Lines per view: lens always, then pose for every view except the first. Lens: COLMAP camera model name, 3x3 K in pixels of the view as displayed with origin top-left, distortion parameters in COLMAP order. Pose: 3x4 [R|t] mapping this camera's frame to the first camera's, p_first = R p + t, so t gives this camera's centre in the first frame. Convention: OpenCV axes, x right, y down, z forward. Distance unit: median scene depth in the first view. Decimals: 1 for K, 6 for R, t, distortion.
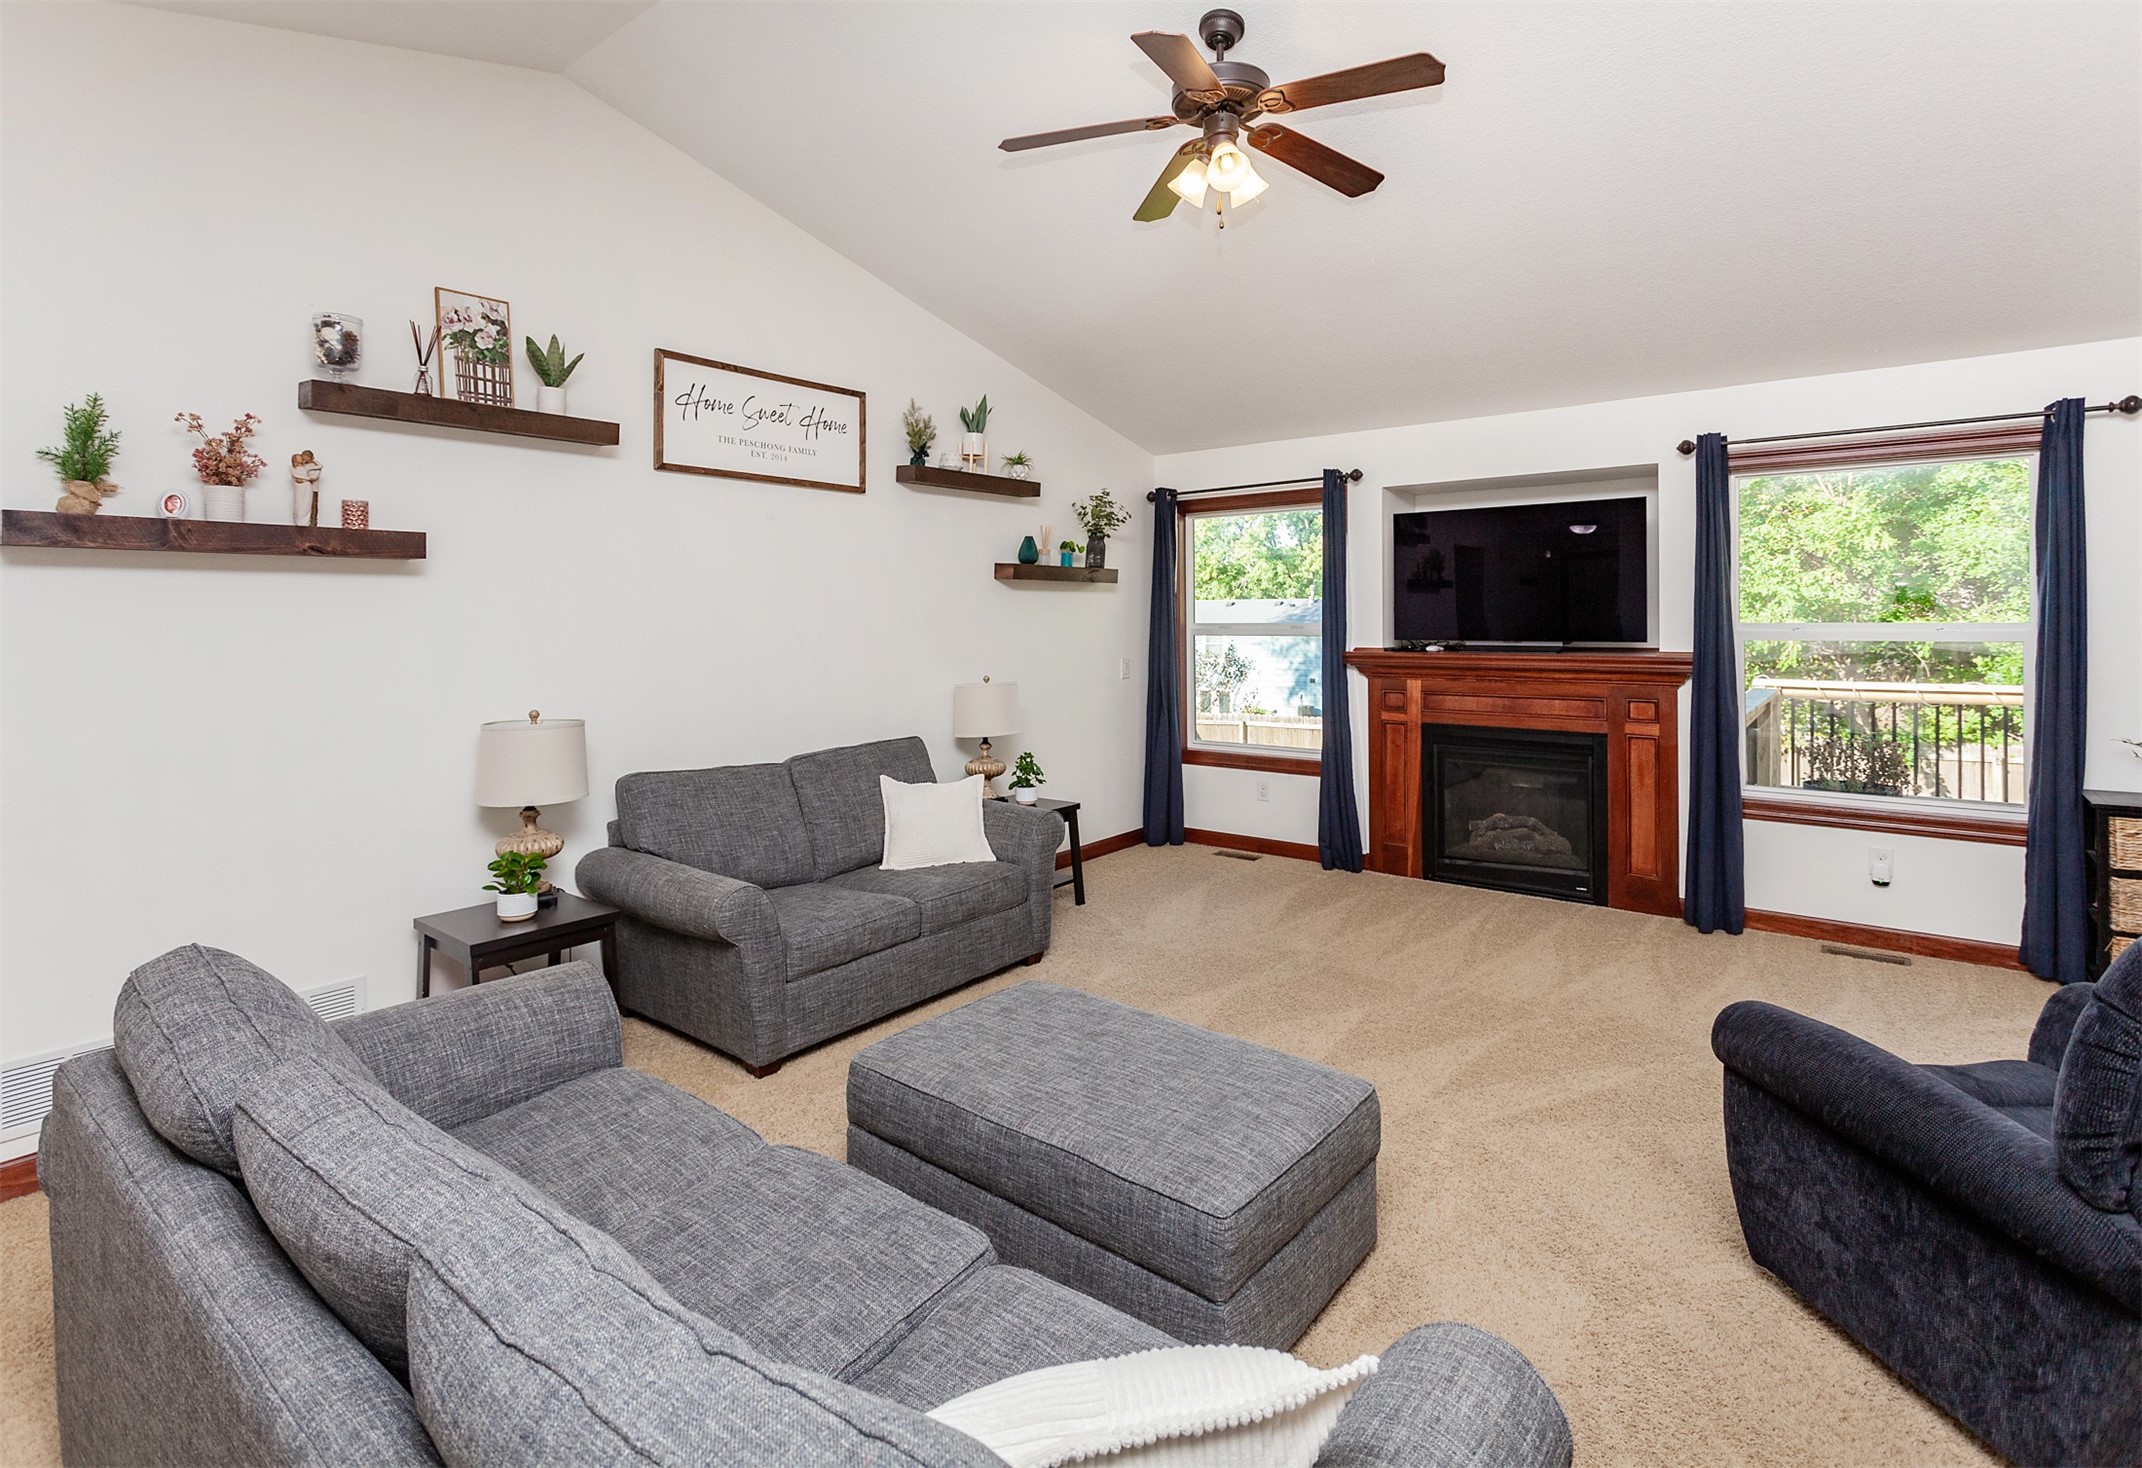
lens RADIAL K [[1024.0, 0, 1074.9], [0, 1024.0, 615.9], [0, 0, 1]] dist [-0.003638, 0.000131]
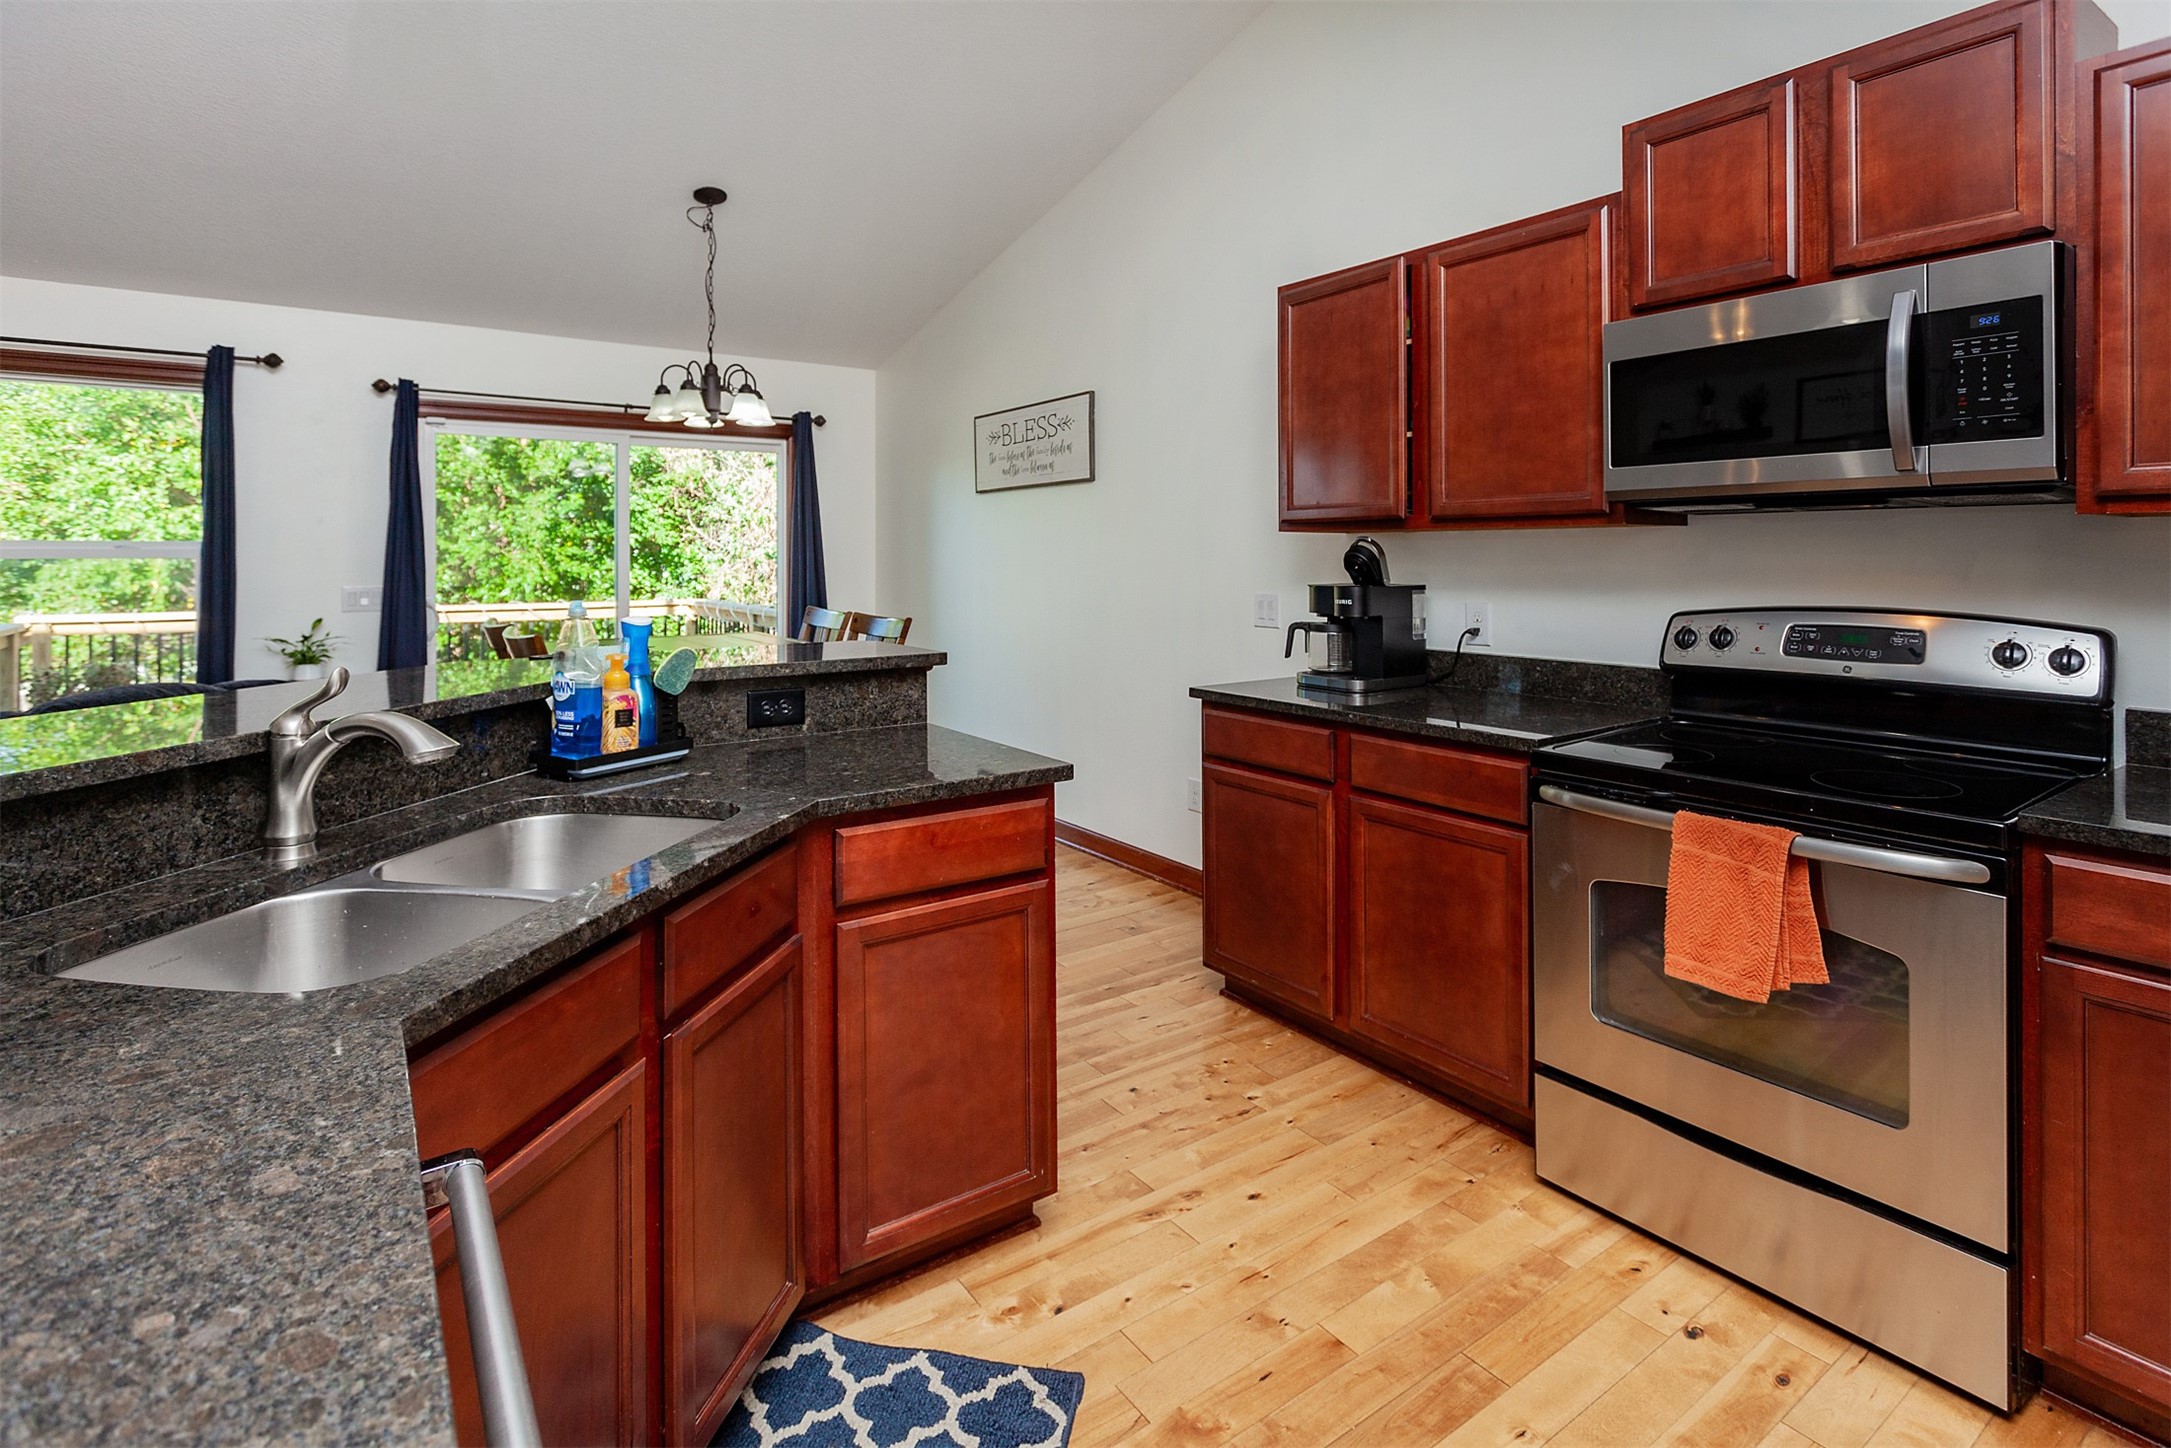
lens RADIAL K [[1055.5, 0, 1071.7], [0, 1055.5, 560.1], [0, 0, 1]] dist [0.008866, -0.001248]
pose [[0.290131, 0.003306, 0.956981, 0.091961], [0.002464, 0.999988, -0.004201, 0.027977], [-0.956984, 0.003577, 0.290120, -0.206796]]
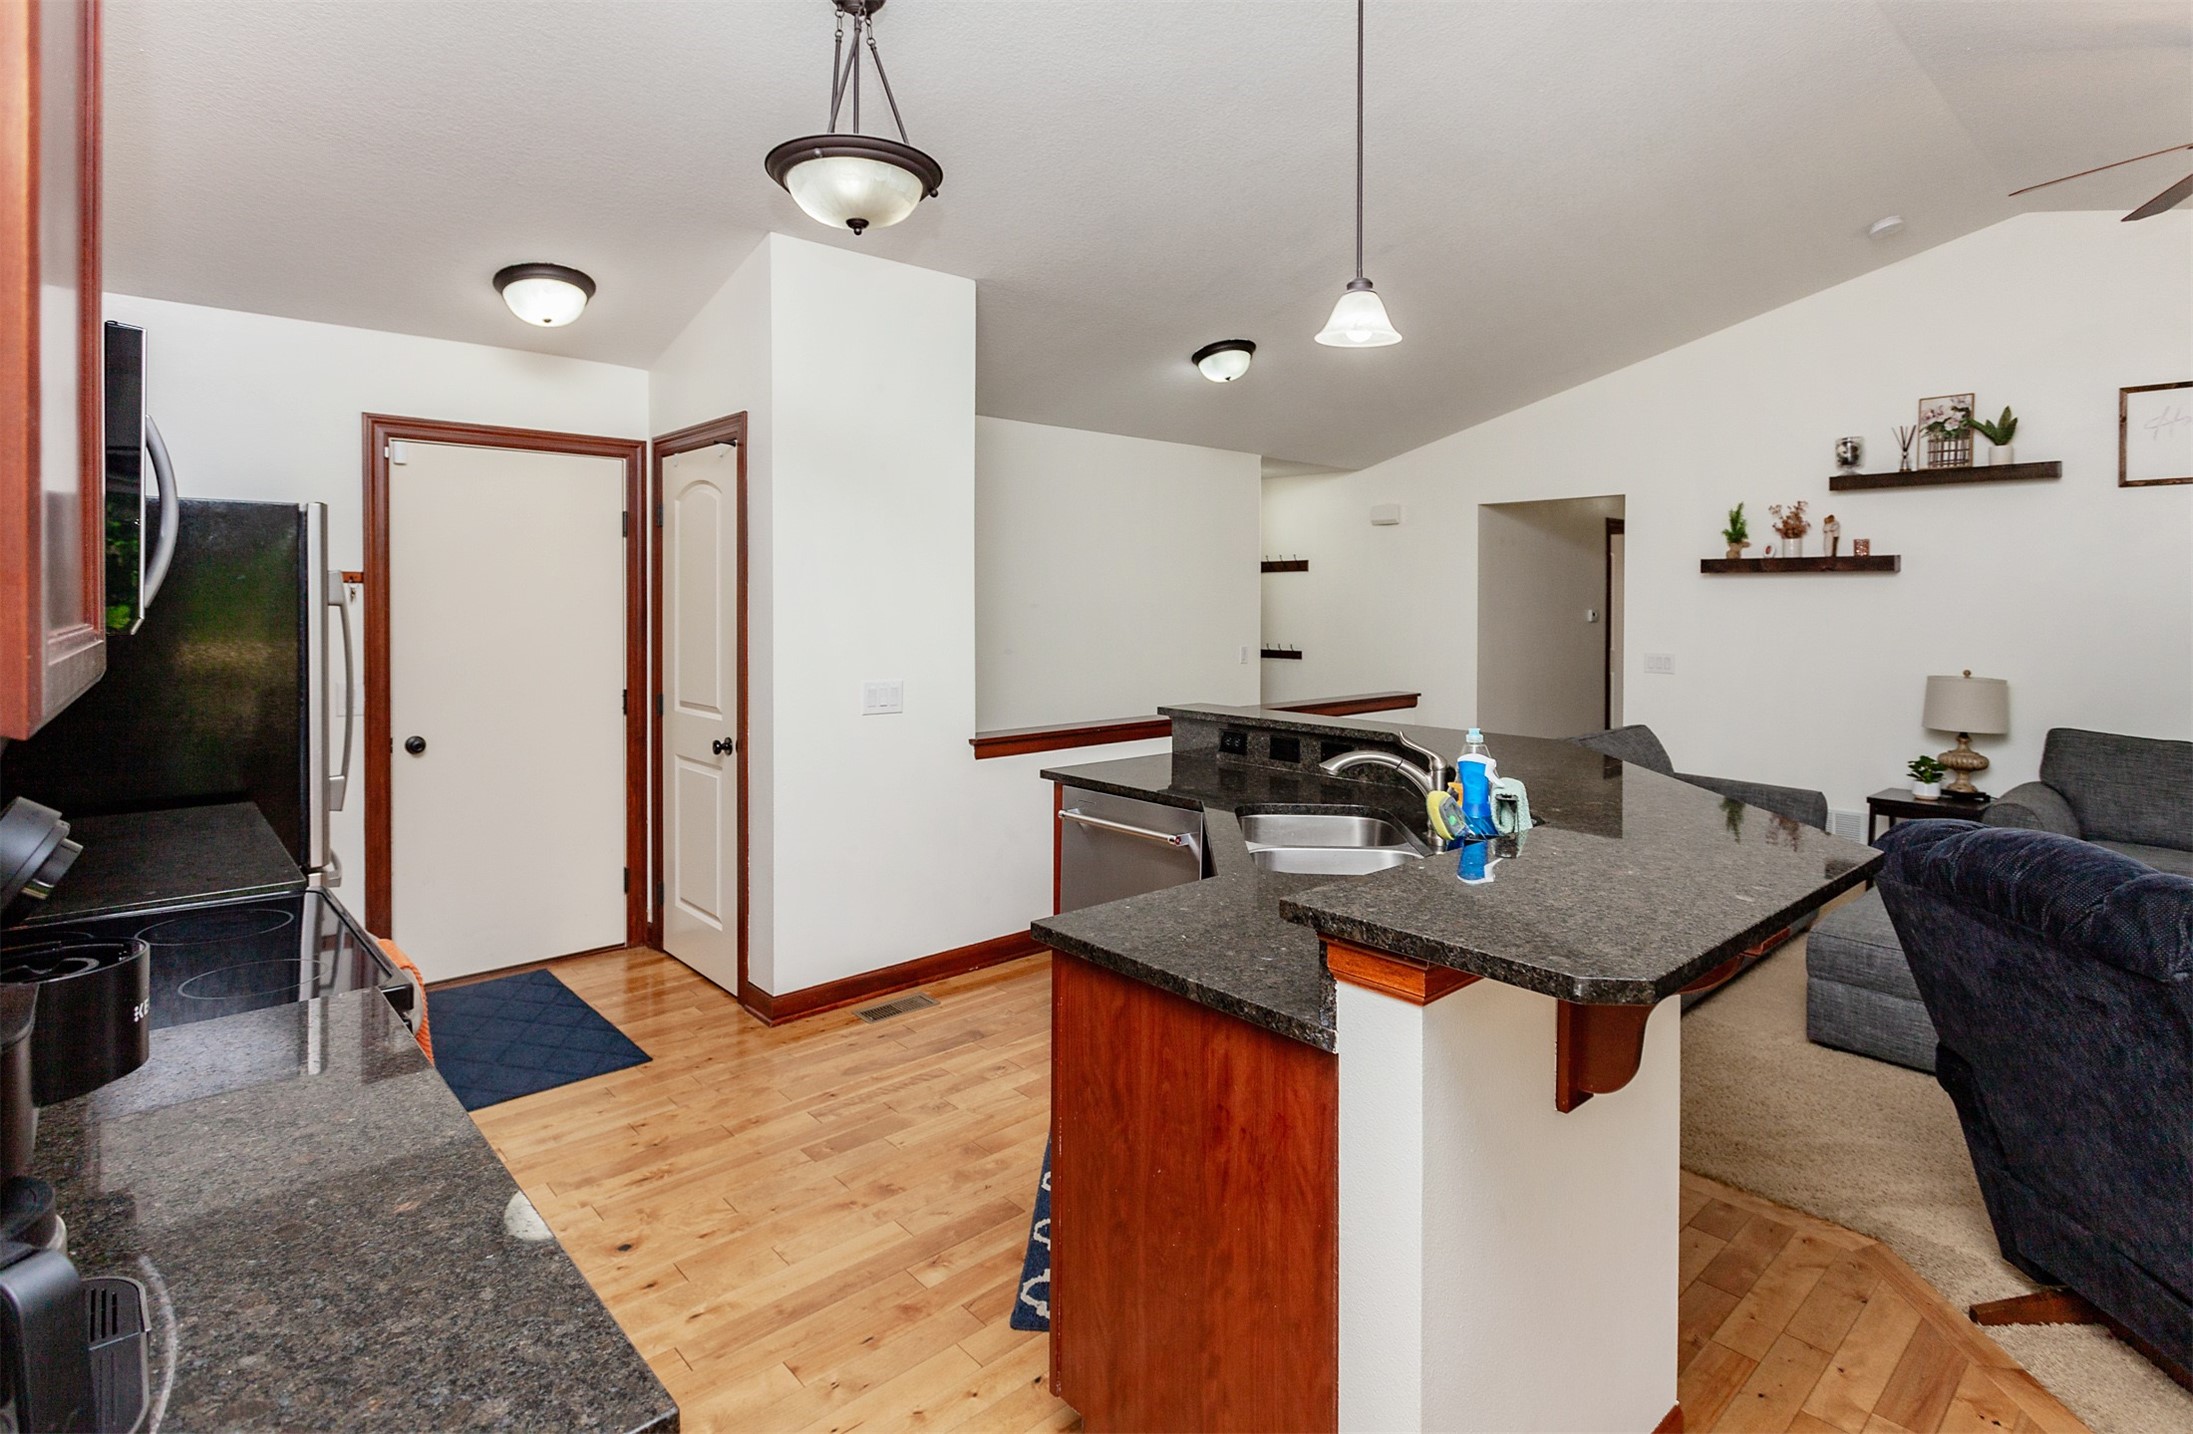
lens RADIAL K [[1090.0, 0, 1082.0], [0, 1090.0, 606.7], [0, 0, 1]] dist [-0.004658, 0.006239]
pose [[-0.178105, 0.015046, -0.983896, 0.905536], [-0.002929, 0.999871, 0.015820, -0.015207], [0.984007, 0.005699, -0.178038, 0.014242]]
